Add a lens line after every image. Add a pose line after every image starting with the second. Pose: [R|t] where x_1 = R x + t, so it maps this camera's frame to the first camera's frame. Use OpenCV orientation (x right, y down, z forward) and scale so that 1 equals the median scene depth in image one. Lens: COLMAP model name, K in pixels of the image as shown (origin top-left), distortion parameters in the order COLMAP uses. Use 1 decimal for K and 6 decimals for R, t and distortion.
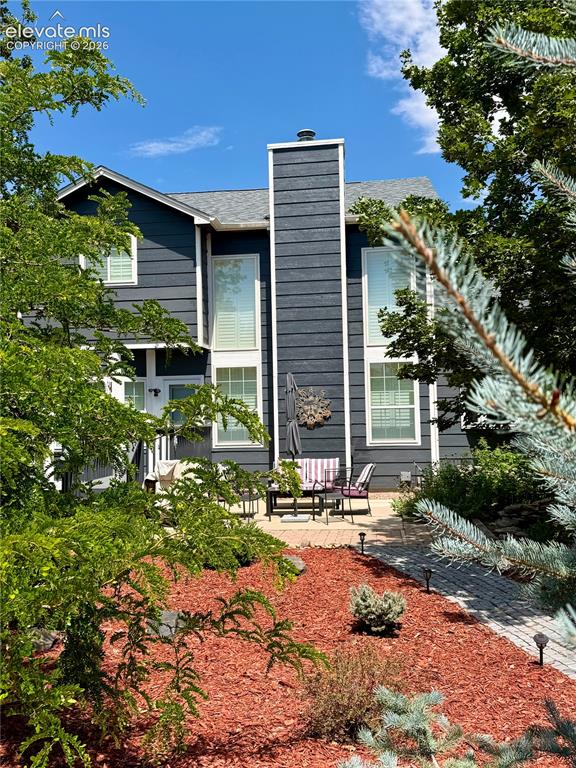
lens RADIAL K [[694.8, 0, 286.4], [0, 694.8, 381.3], [0, 0, 1]] dist [0.052343, 0.023863]
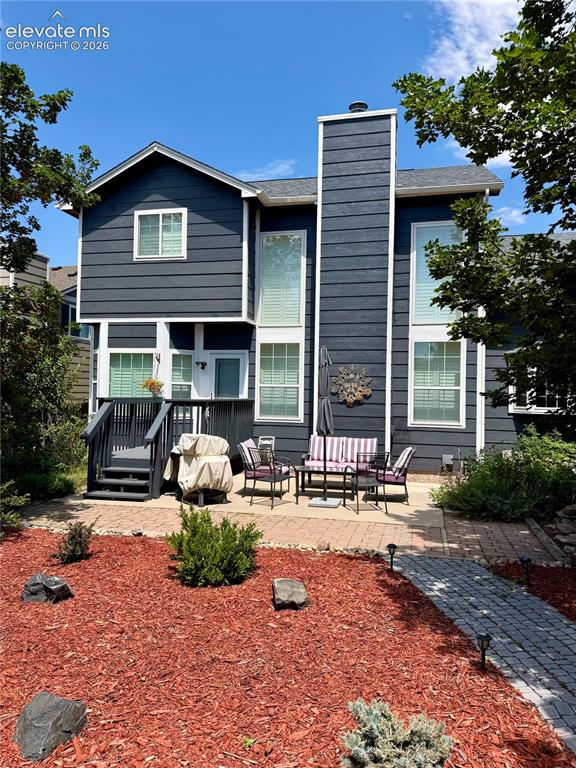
lens RADIAL K [[548.4, 0, 287.2], [0, 548.4, 385.2], [0, 0, 1]] dist [0.037525, -0.033403]
pose [[0.993123, 0.037273, -0.110982, 0.030652], [-0.033239, 0.998726, 0.037978, 0.010813], [0.112256, -0.034028, 0.993096, 0.213555]]
